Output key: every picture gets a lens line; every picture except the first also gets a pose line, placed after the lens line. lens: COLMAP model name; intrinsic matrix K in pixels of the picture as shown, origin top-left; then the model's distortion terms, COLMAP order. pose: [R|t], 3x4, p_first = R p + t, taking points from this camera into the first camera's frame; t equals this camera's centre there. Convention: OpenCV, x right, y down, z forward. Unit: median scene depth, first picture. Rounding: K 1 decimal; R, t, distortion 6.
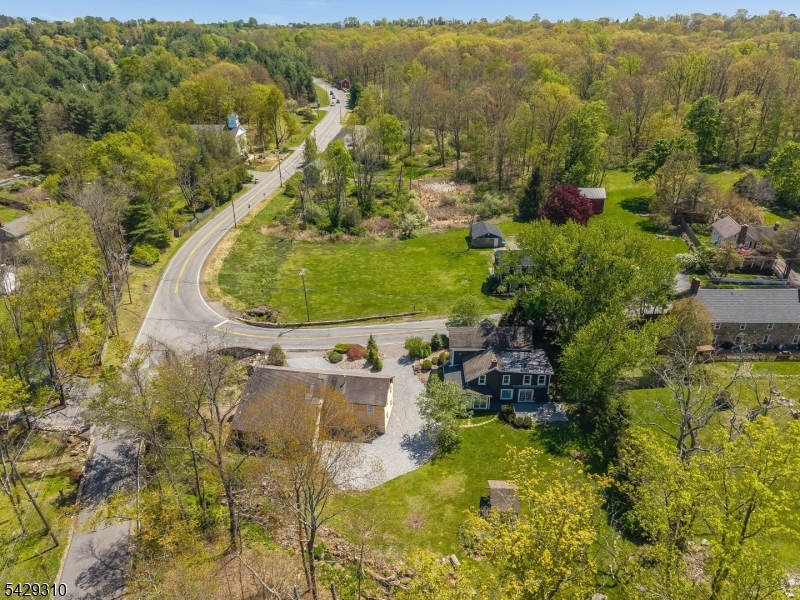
lens RADIAL K [[538.3, 0, 396.8], [0, 538.3, 297.7], [0, 0, 1]] dist [0.028063, -0.008476]
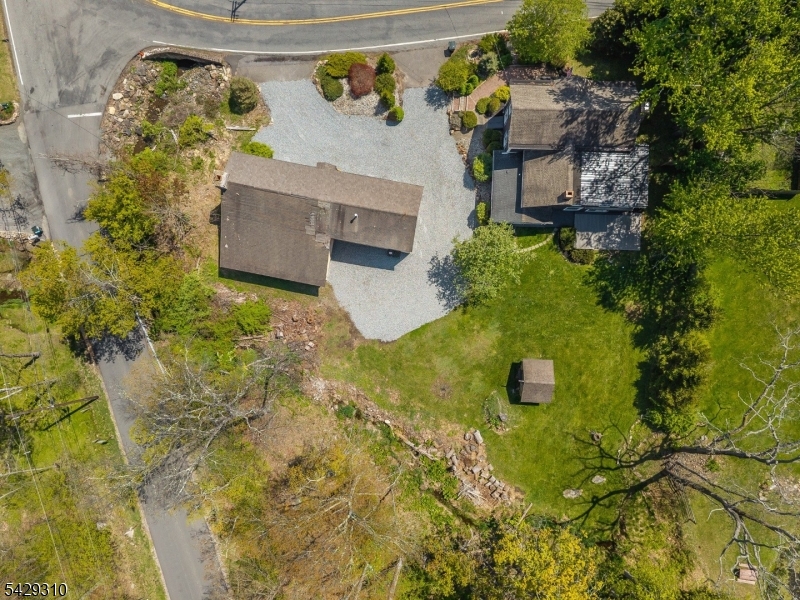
lens RADIAL K [[538.3, 0, 394.4], [0, 538.3, 303.1], [0, 0, 1]] dist [0.028063, -0.008476]
pose [[1.000000, 0.000555, 0.000606, -0.046071], [-0.000788, 0.436916, 0.899502, -0.463044], [0.000234, -0.899502, 0.436917, 0.587804]]
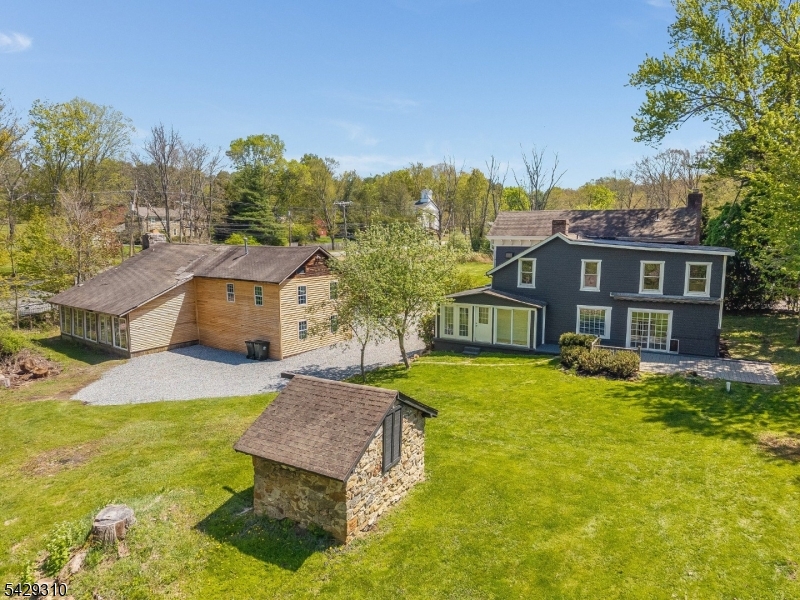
lens RADIAL K [[538.3, 0, 403.6], [0, 538.3, 306.5], [0, 0, 1]] dist [0.028063, -0.008476]
pose [[0.894629, 0.080747, -0.439454, 0.265004], [-0.212335, 0.942210, -0.259141, 0.310693], [0.393133, 0.325146, 0.860074, 0.661606]]
